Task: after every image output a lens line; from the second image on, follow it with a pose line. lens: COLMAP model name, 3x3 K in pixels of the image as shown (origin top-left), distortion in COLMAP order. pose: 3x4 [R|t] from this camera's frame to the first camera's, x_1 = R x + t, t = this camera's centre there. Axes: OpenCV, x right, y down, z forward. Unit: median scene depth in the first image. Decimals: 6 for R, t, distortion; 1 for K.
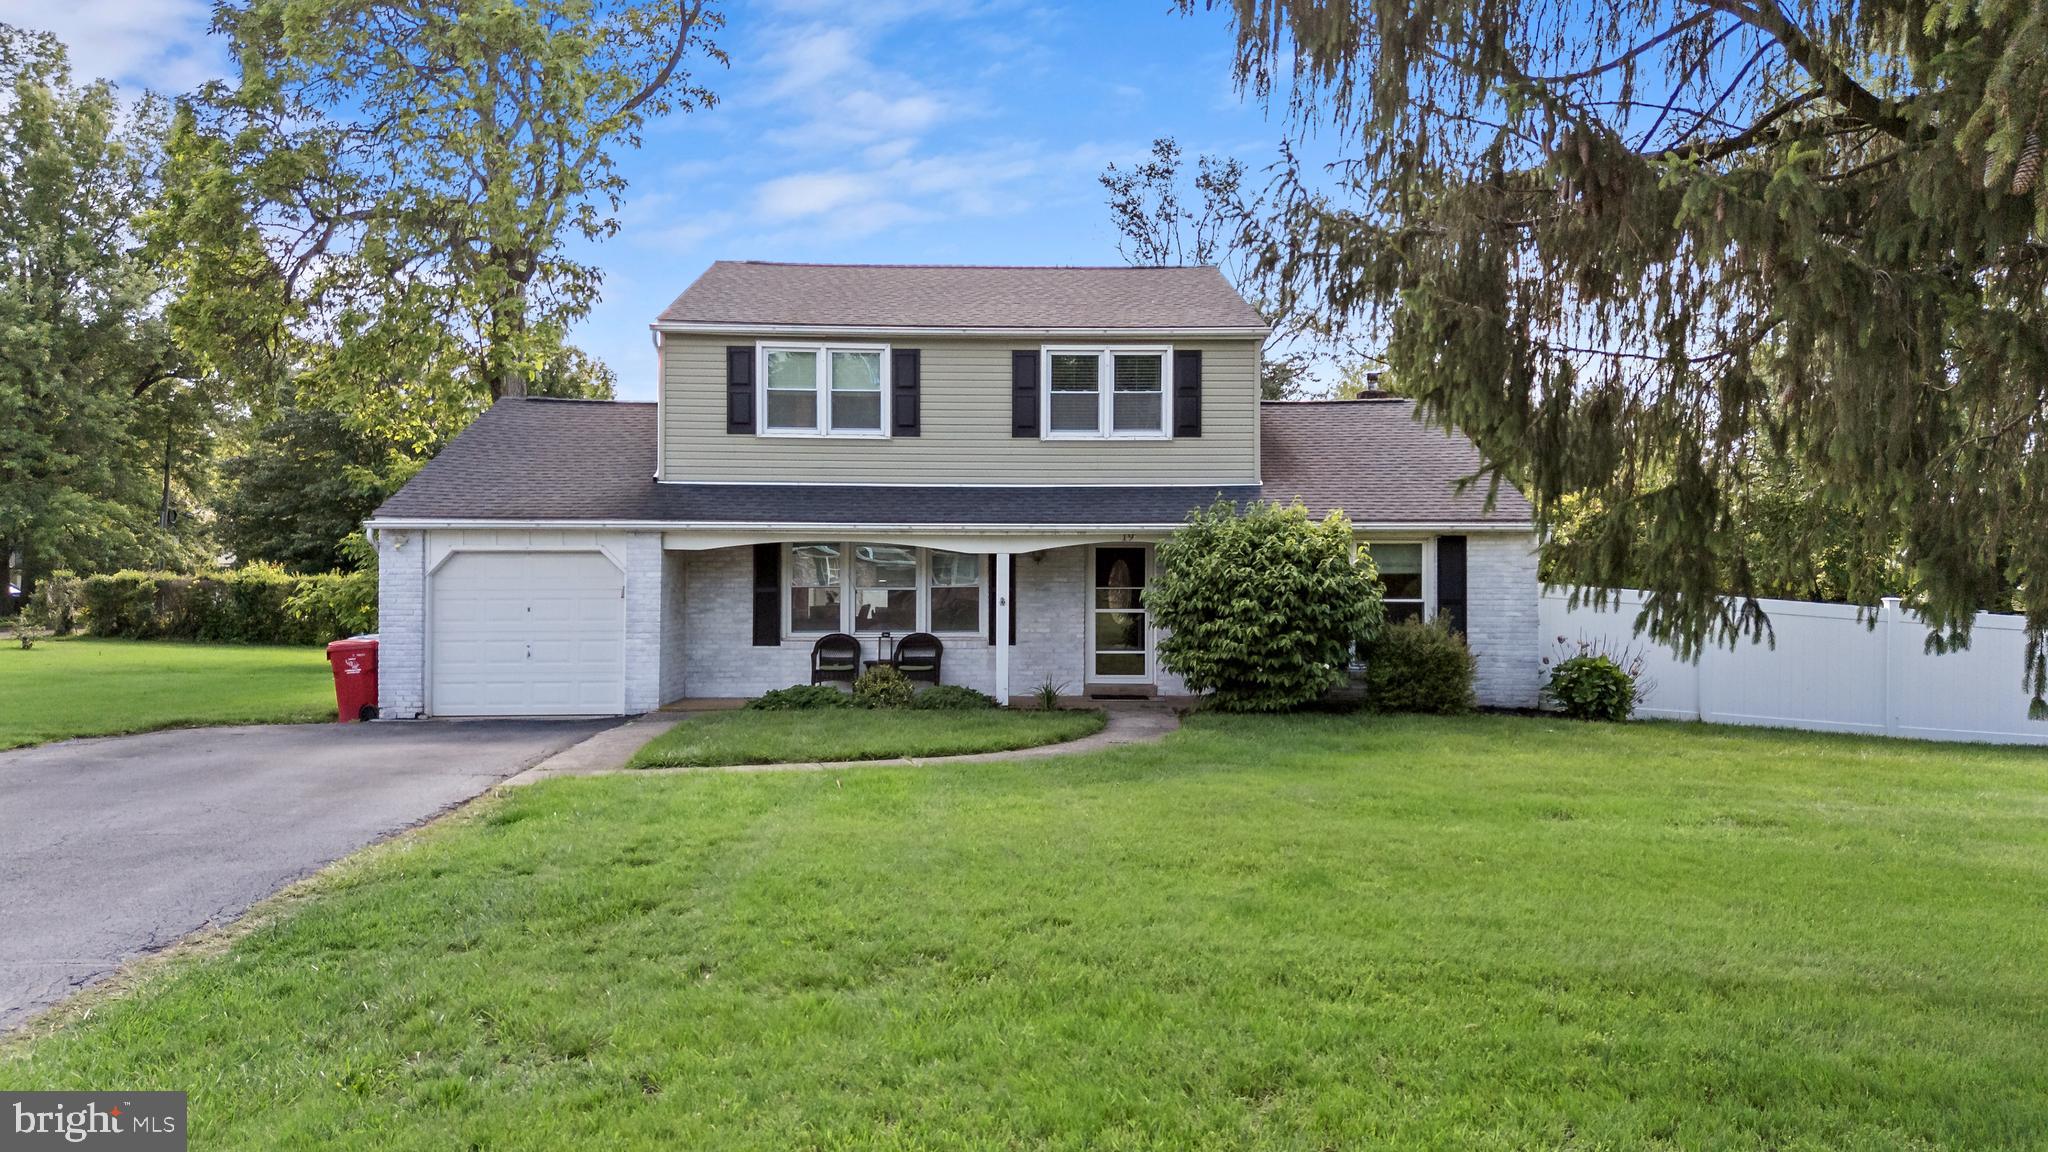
lens RADIAL K [[1500.0, 0, 1024.0], [0, 1500.0, 576.0], [0, 0, 1]] dist [0.131656, -0.191753]
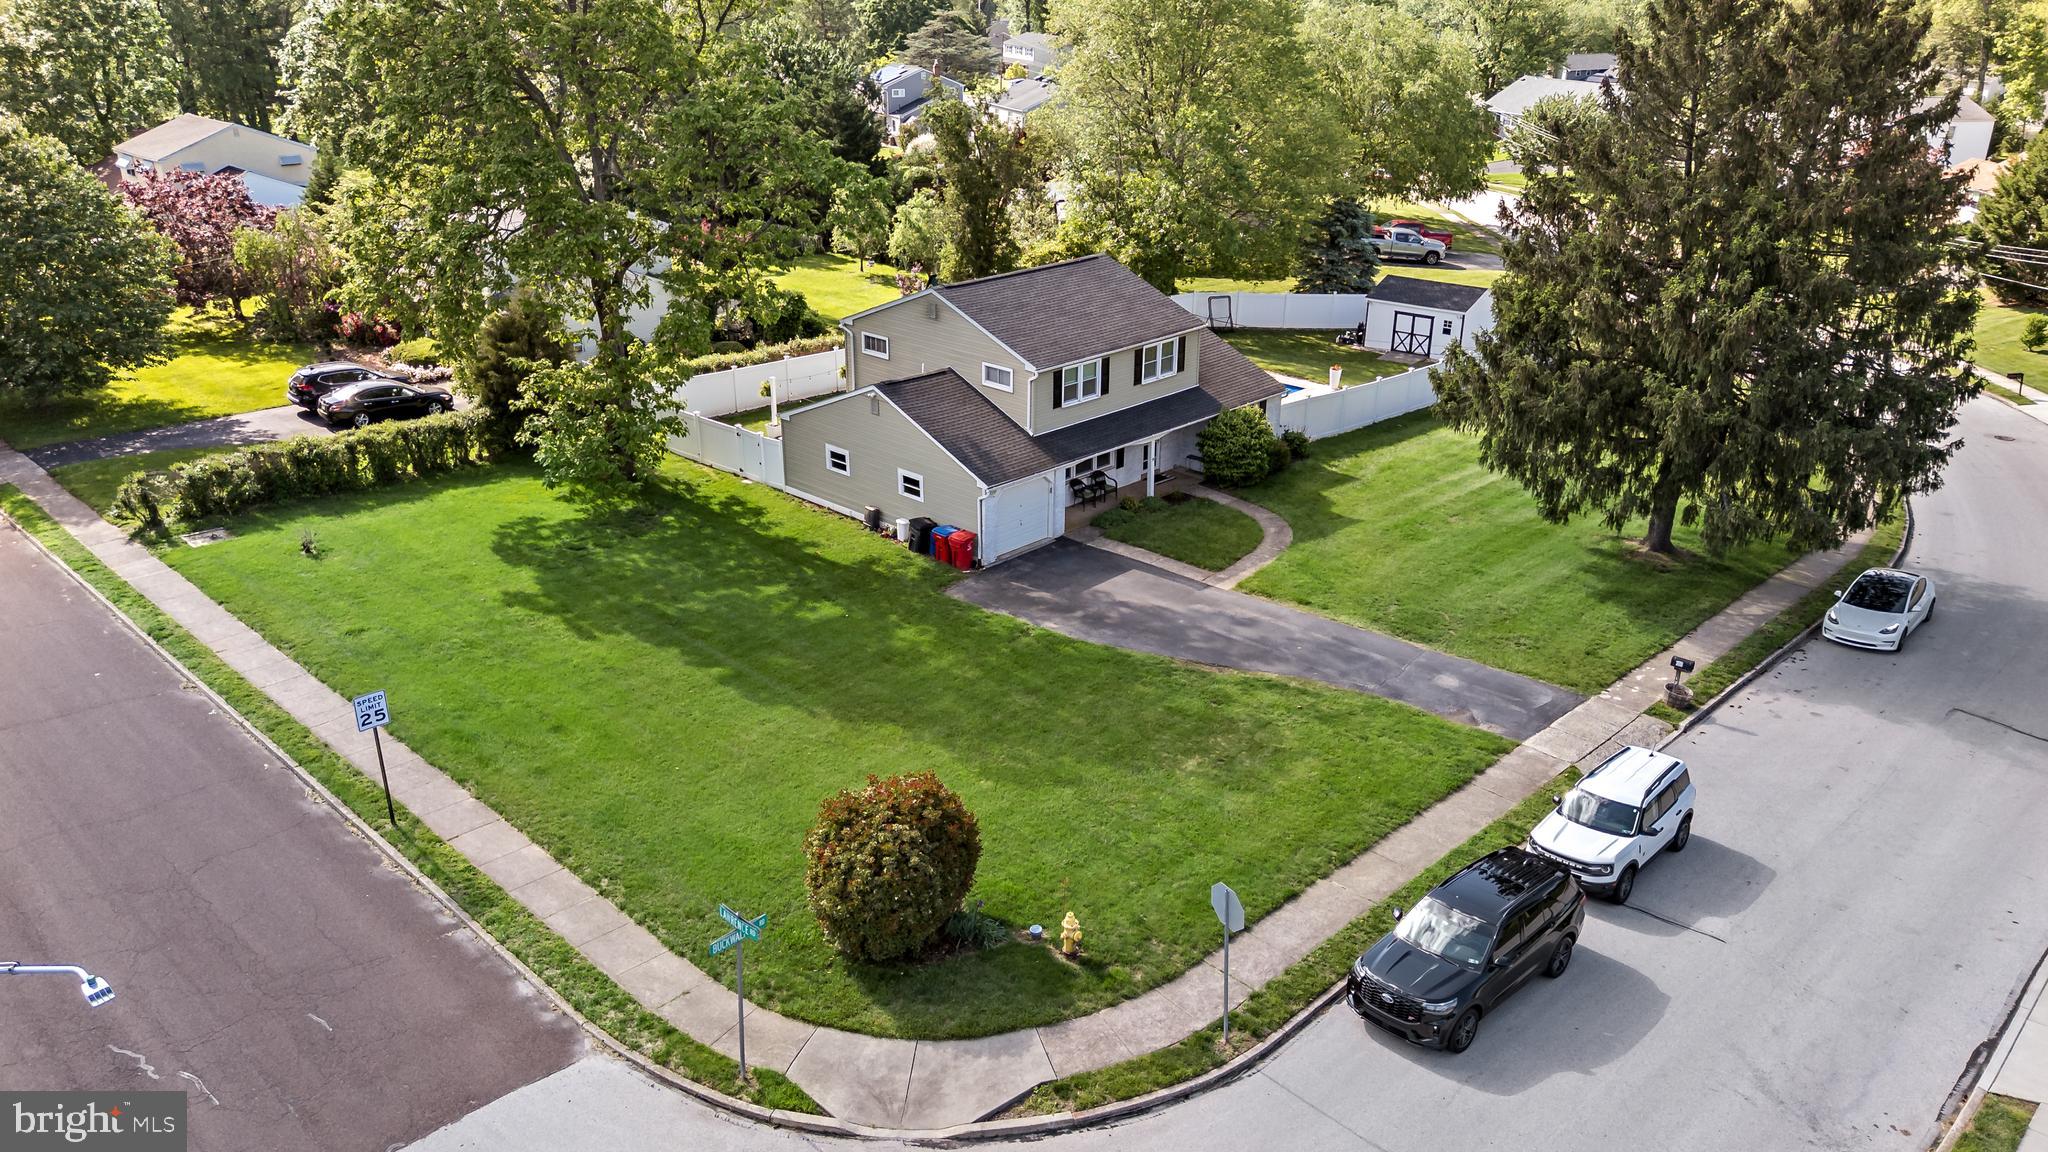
lens RADIAL K [[1500.0, 0, 1024.0], [0, 1500.0, 576.0], [0, 0, 1]] dist [0.131656, -0.191753]
pose [[0.720966, -0.266113, 0.639838, -1.827784], [-0.001555, 0.922702, 0.385511, -0.769374], [-0.692969, -0.278935, 0.664823, -0.581974]]
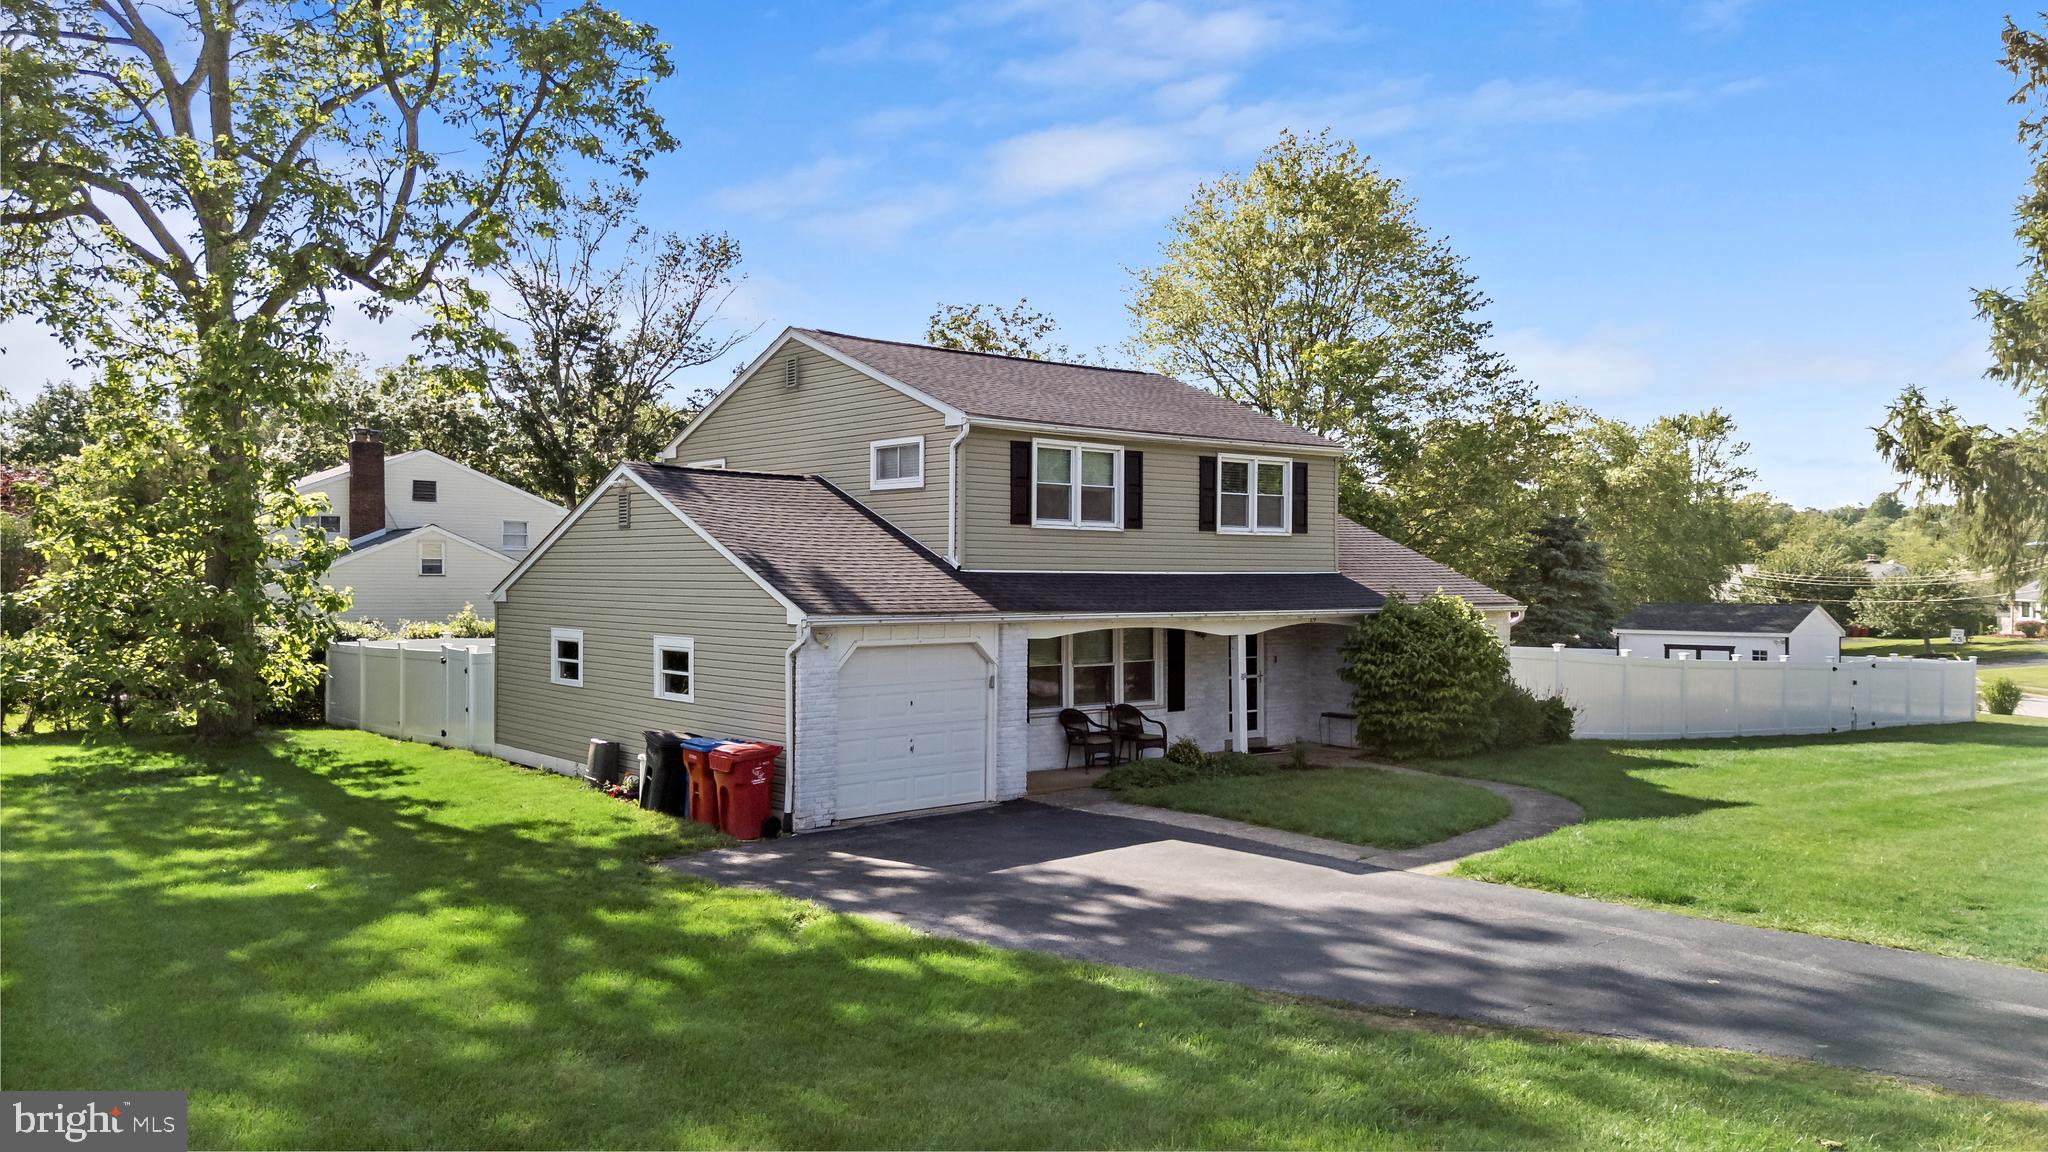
lens RADIAL K [[1507.4, 0, 1024.0], [0, 1507.4, 576.0], [0, 0, 1]] dist [0.062852, -0.040528]
pose [[0.789573, -0.000274, 0.613657, -0.864841], [0.000162, 1.000000, 0.000239, -0.060766], [-0.613657, -0.000090, 0.789573, 0.173361]]
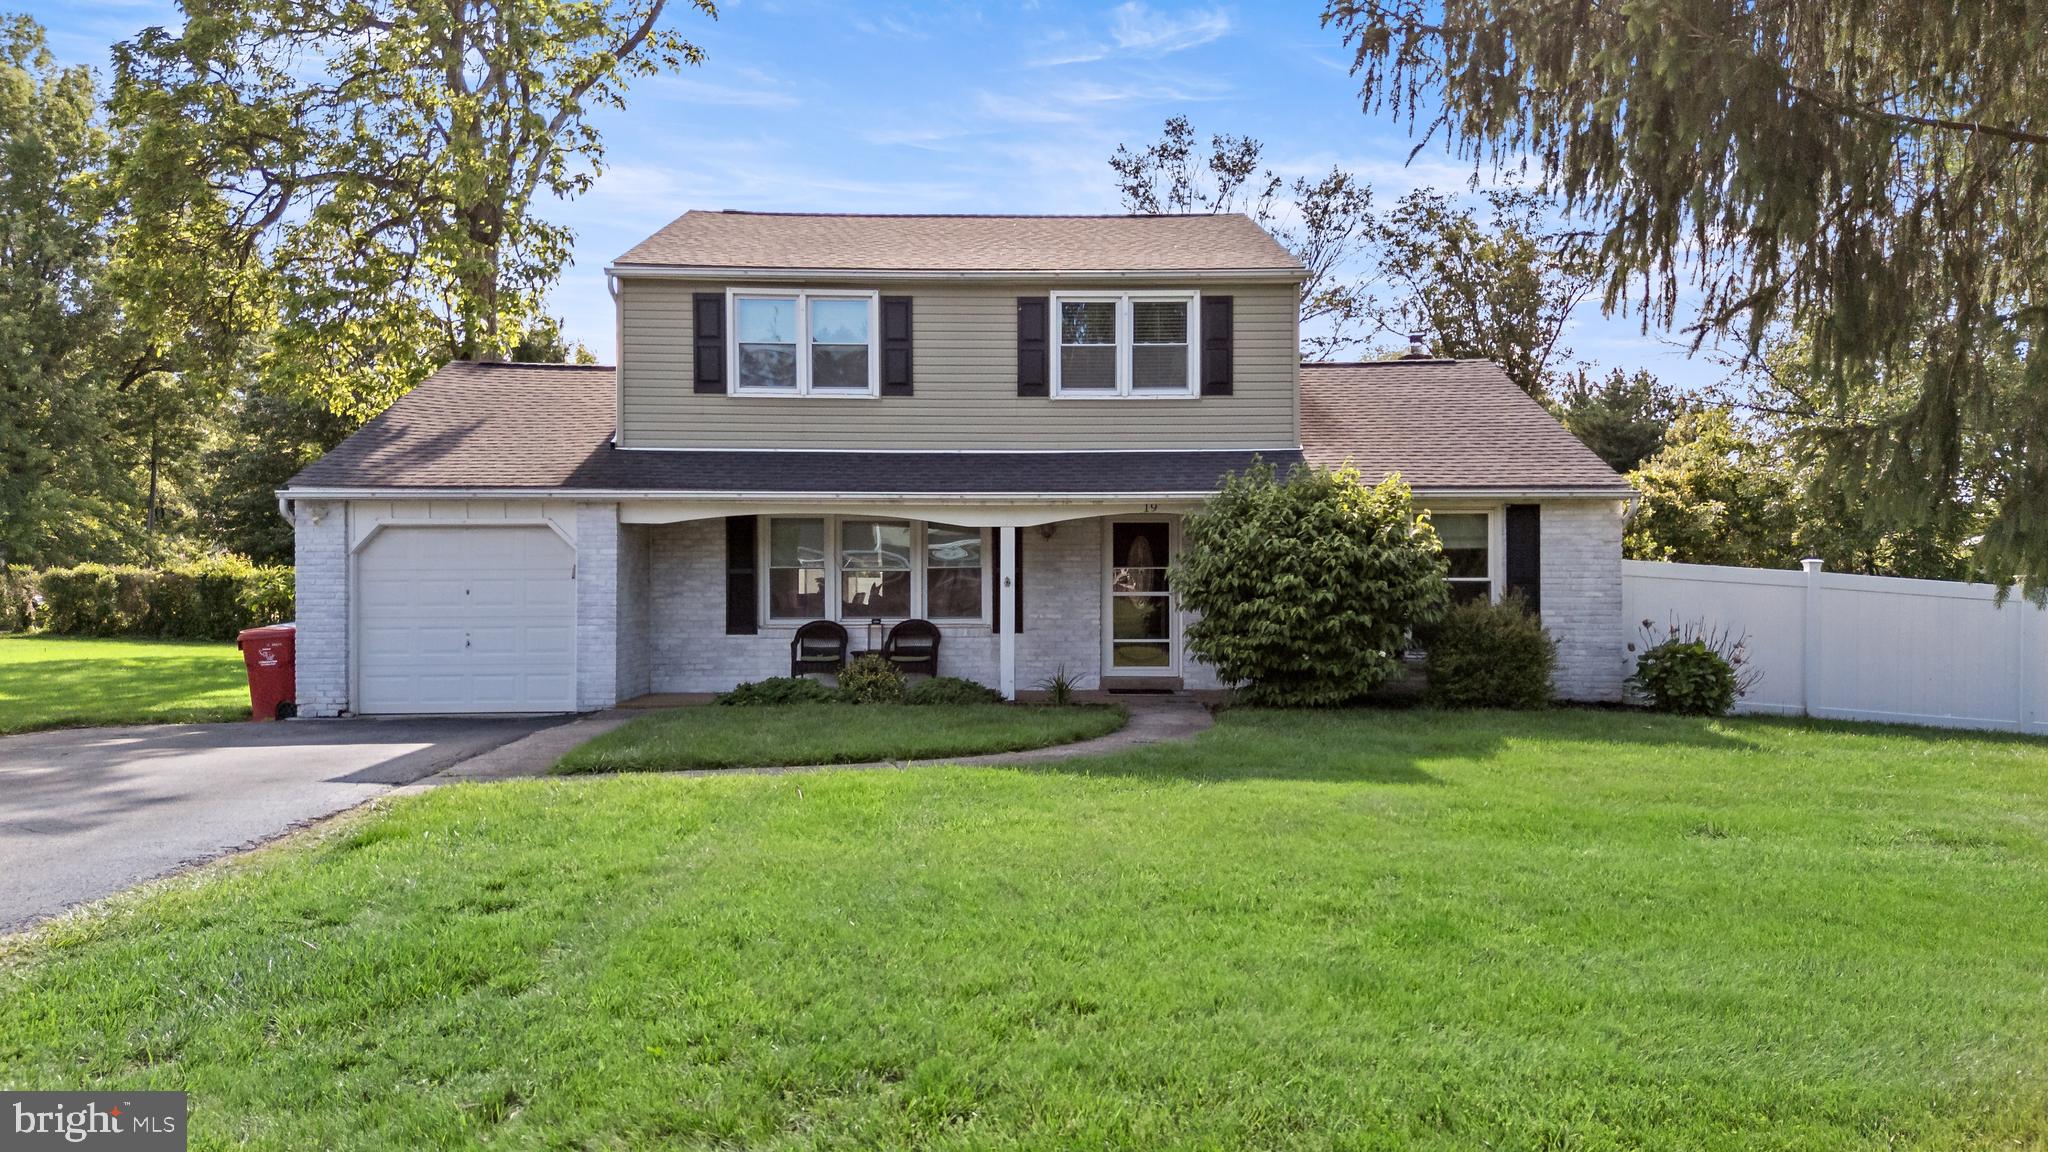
lens RADIAL K [[1500.0, 0, 1024.0], [0, 1500.0, 576.0], [0, 0, 1]] dist [0.131656, -0.191753]
pose [[0.999971, -0.003102, -0.006965, 0.001554], [0.003092, 0.999994, -0.001472, 0.014917], [0.006969, 0.001451, 0.999975, 0.123782]]
